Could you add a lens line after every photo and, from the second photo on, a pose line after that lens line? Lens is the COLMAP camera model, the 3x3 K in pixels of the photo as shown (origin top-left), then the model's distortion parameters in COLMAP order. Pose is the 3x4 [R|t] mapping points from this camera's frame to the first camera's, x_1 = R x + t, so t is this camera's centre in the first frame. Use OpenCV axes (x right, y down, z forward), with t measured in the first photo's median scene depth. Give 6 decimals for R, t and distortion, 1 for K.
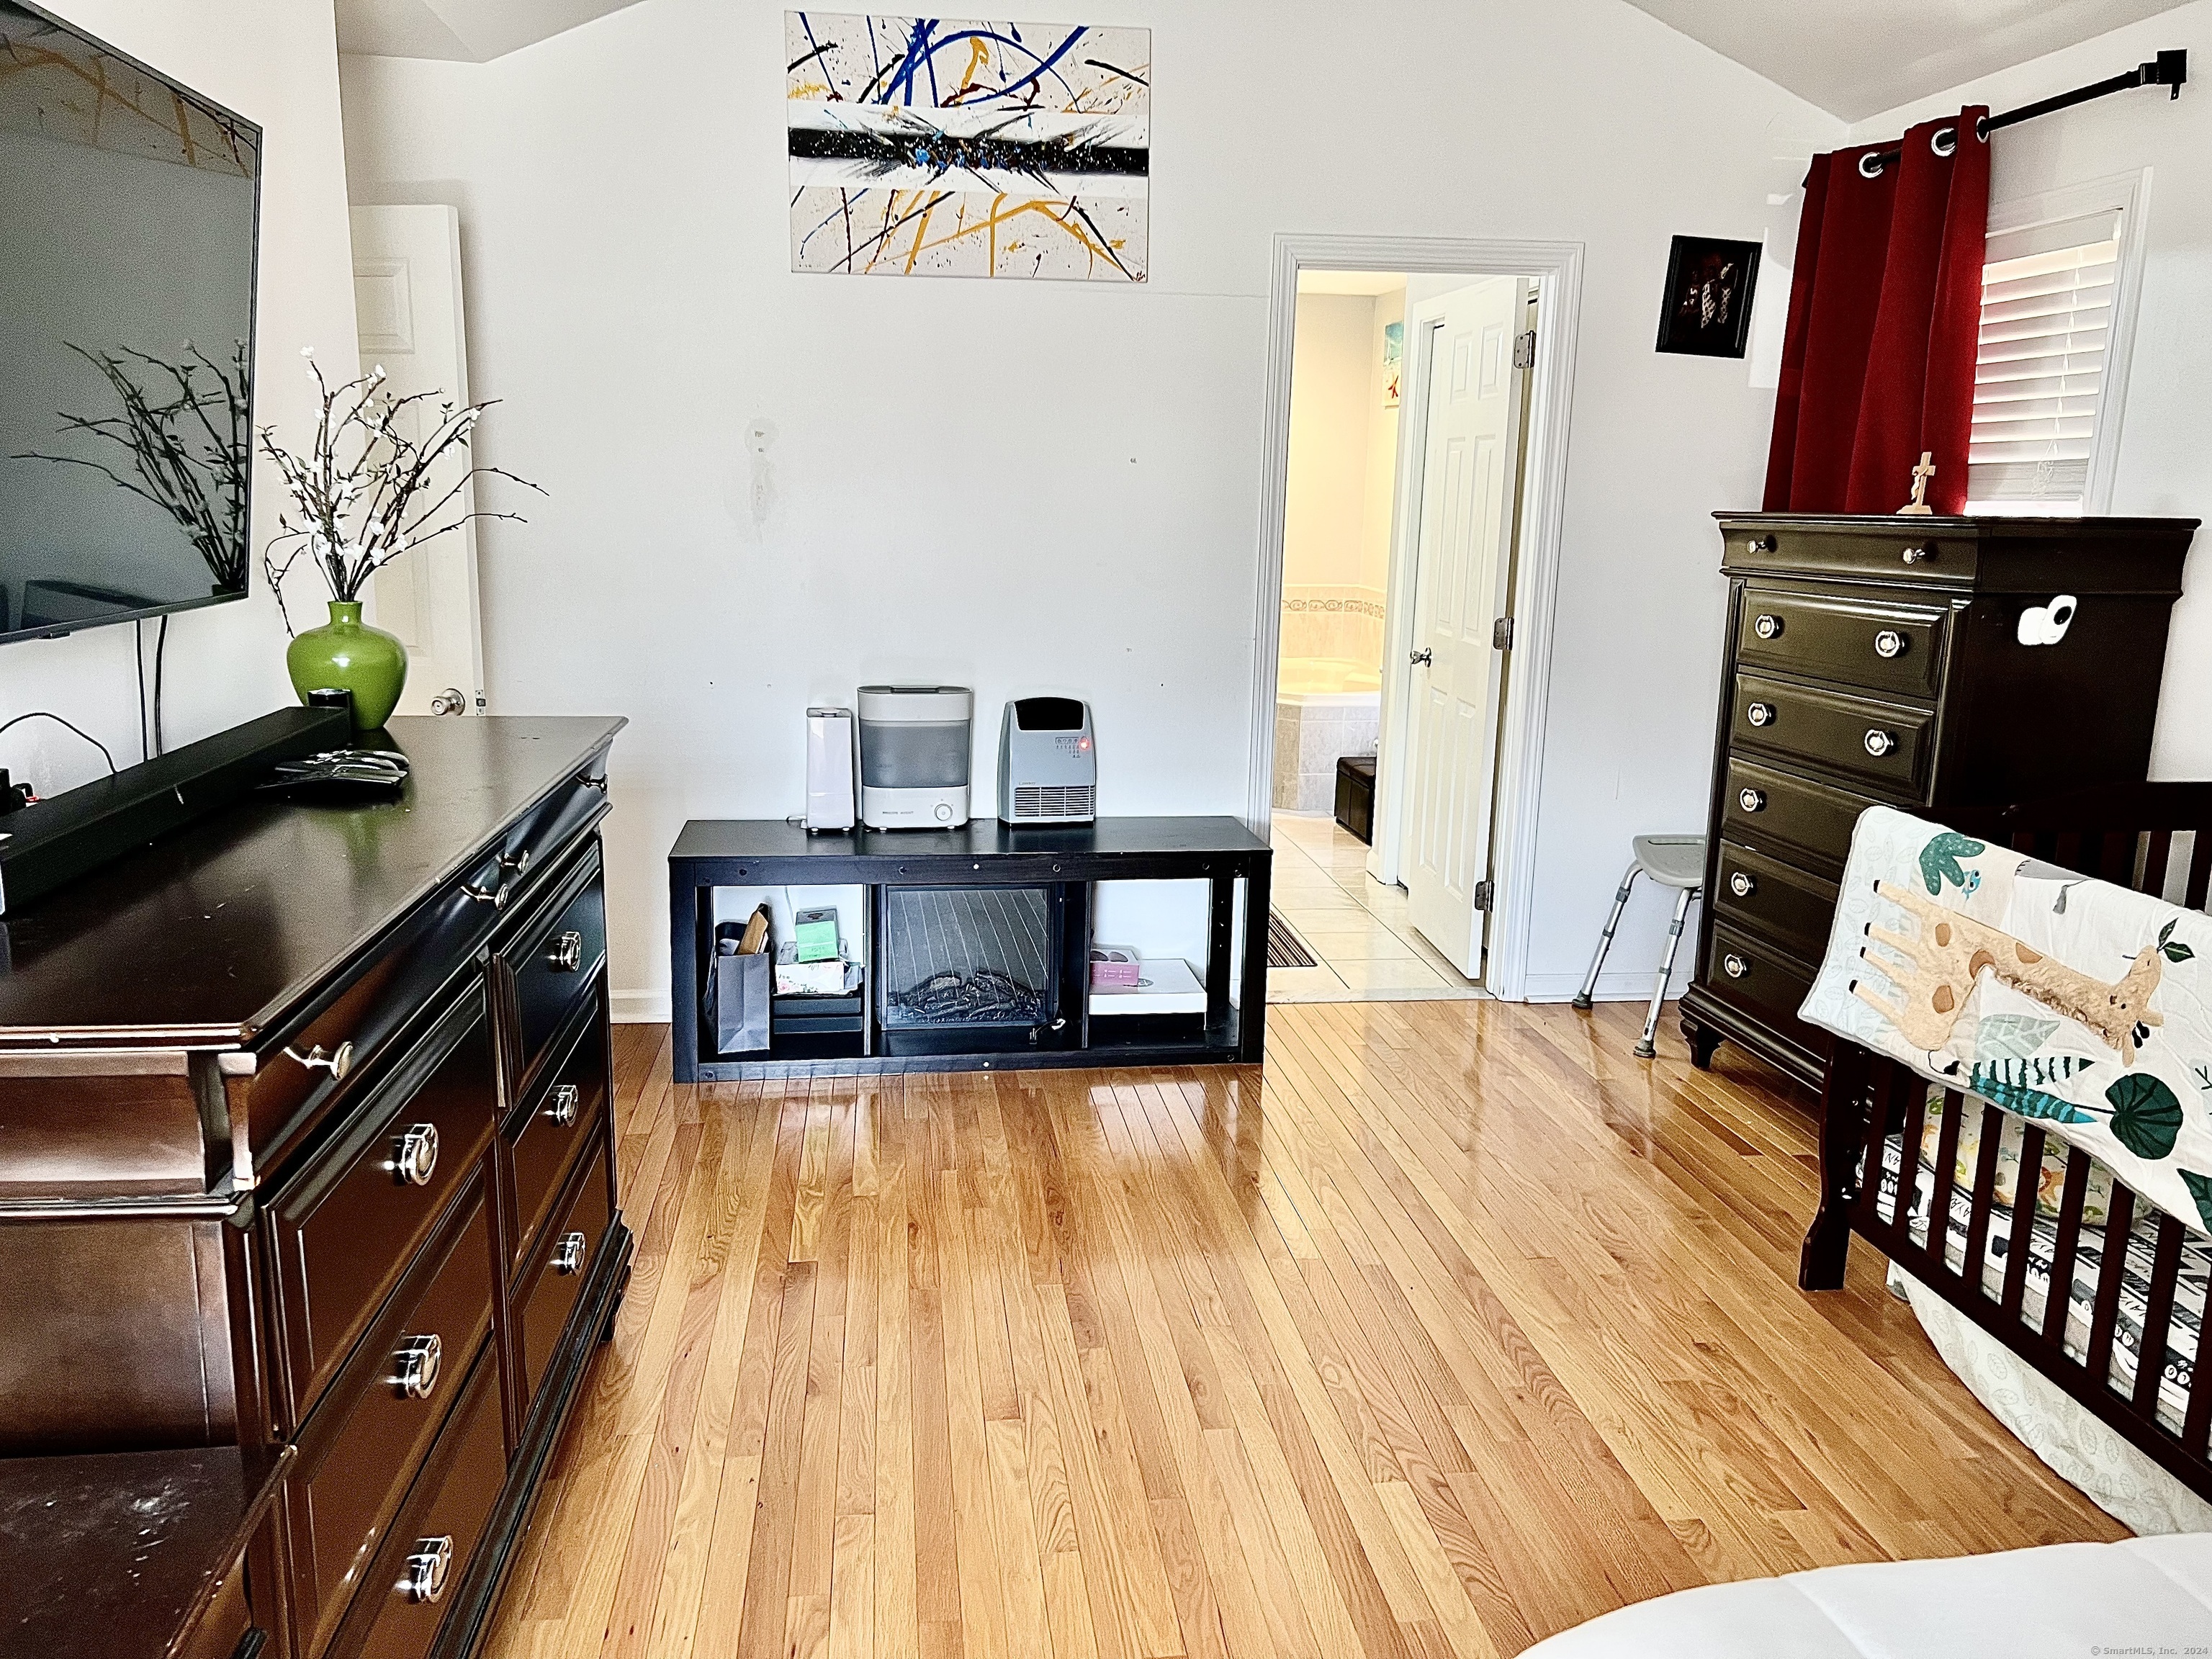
lens RADIAL K [[1611.6, 0, 1106.0], [0, 1611.6, 829.5], [0, 0, 1]] dist [0.012587, -0.000844]
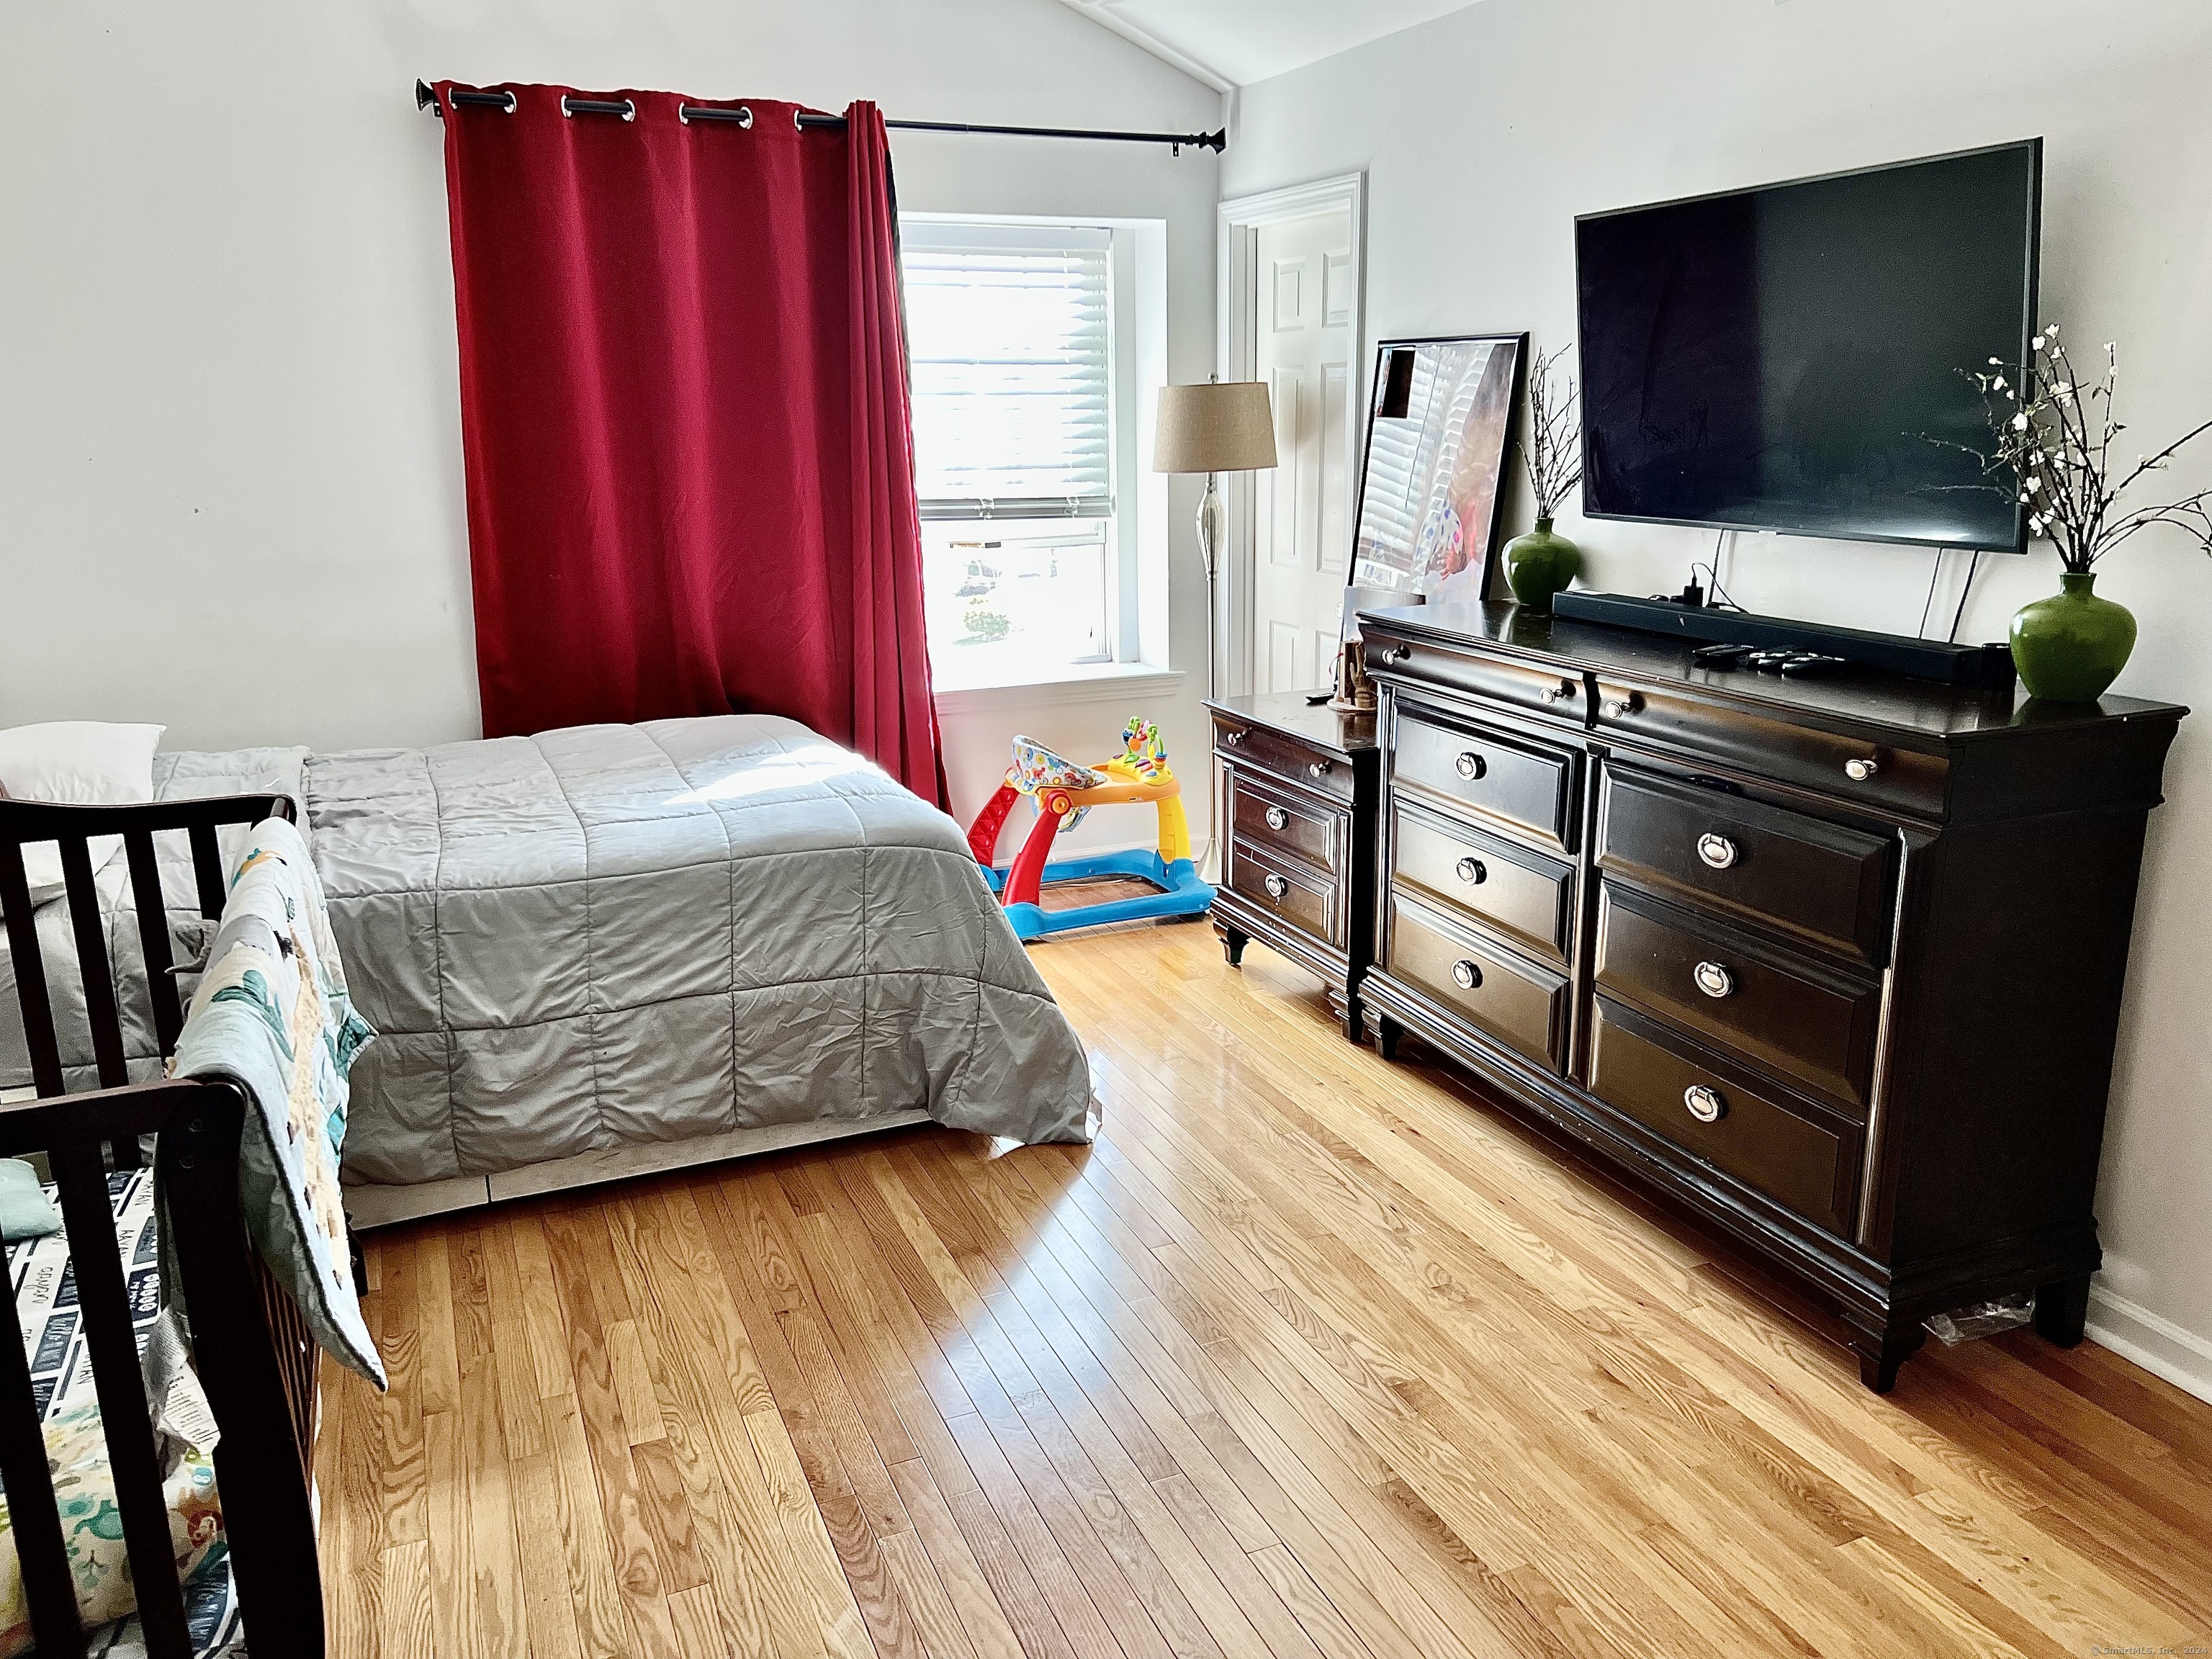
lens RADIAL K [[1668.9, 0, 1106.0], [0, 1668.9, 829.5], [0, 0, 1]] dist [0.004005, -0.004939]
pose [[-0.961732, 0.063060, -0.266637, 0.382949], [-0.059851, 0.901303, 0.429034, -0.392849], [0.267375, 0.428574, -0.863038, 1.750356]]
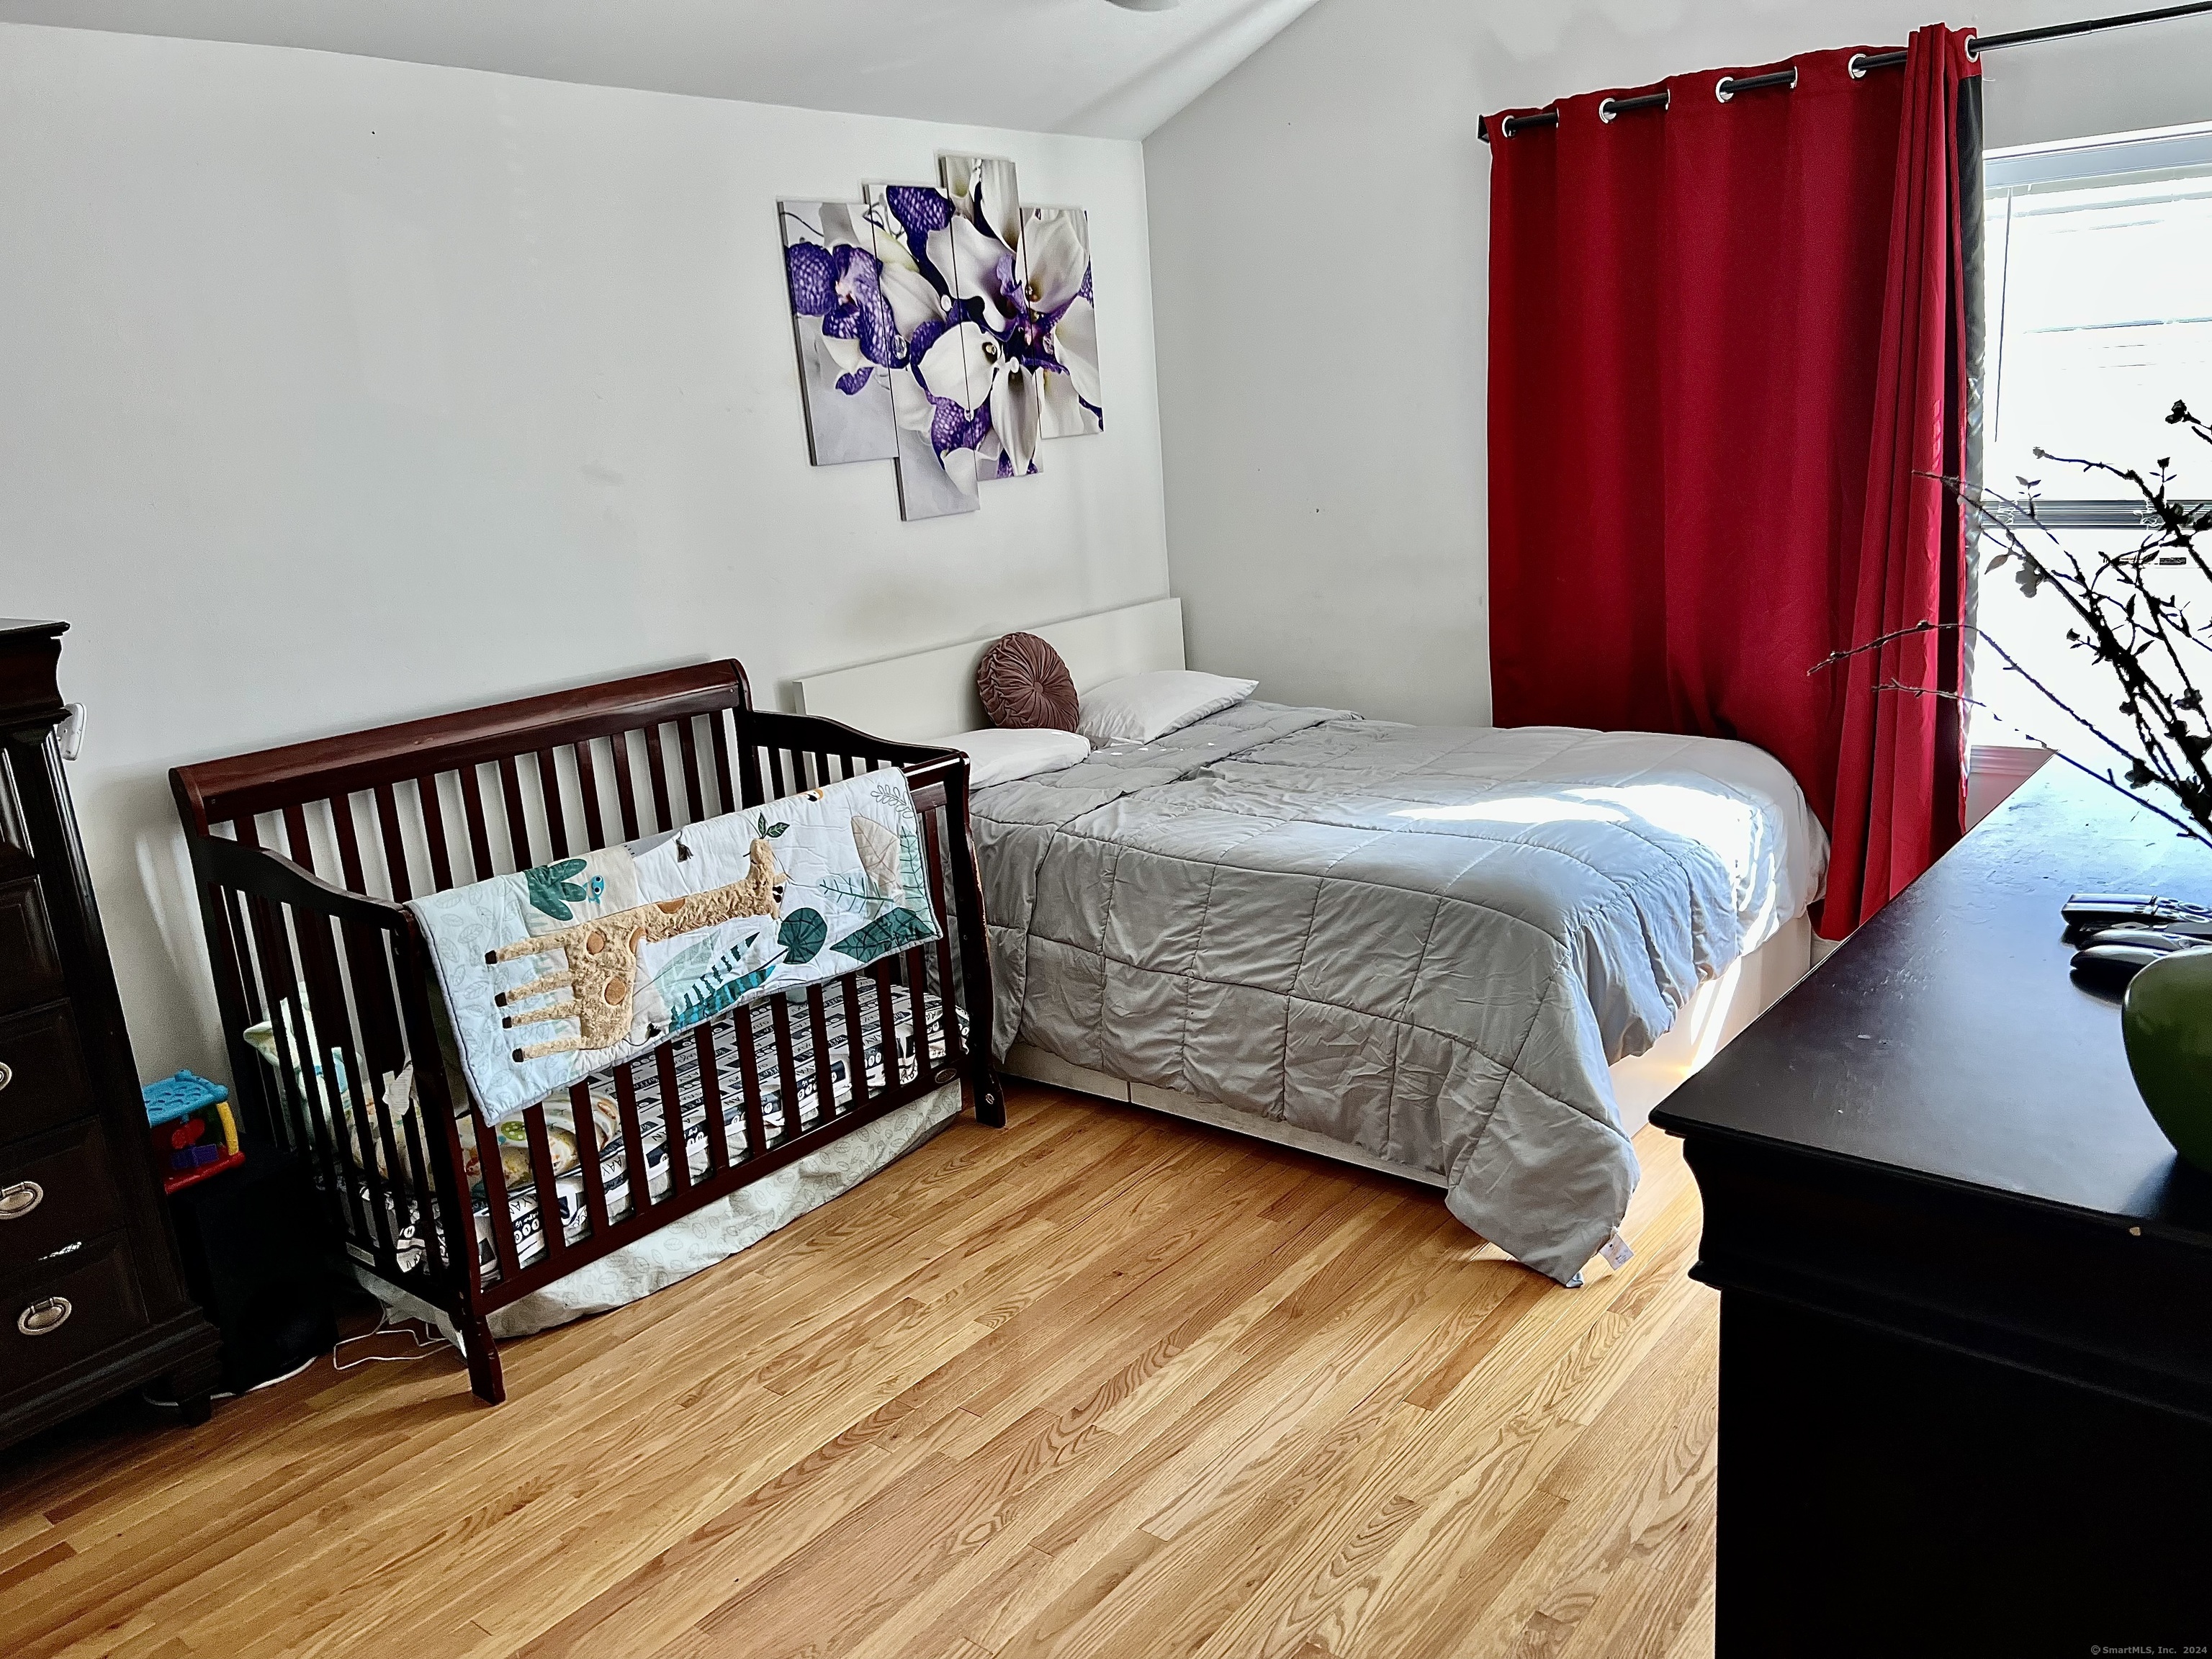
lens RADIAL K [[1611.6, 0, 1106.0], [0, 1611.6, 829.5], [0, 0, 1]] dist [0.012587, -0.000844]
pose [[-0.678328, -0.151948, 0.718877, -0.541142], [0.210379, 0.897257, 0.388164, -0.382379], [-0.703998, 0.414538, -0.576667, 1.421483]]
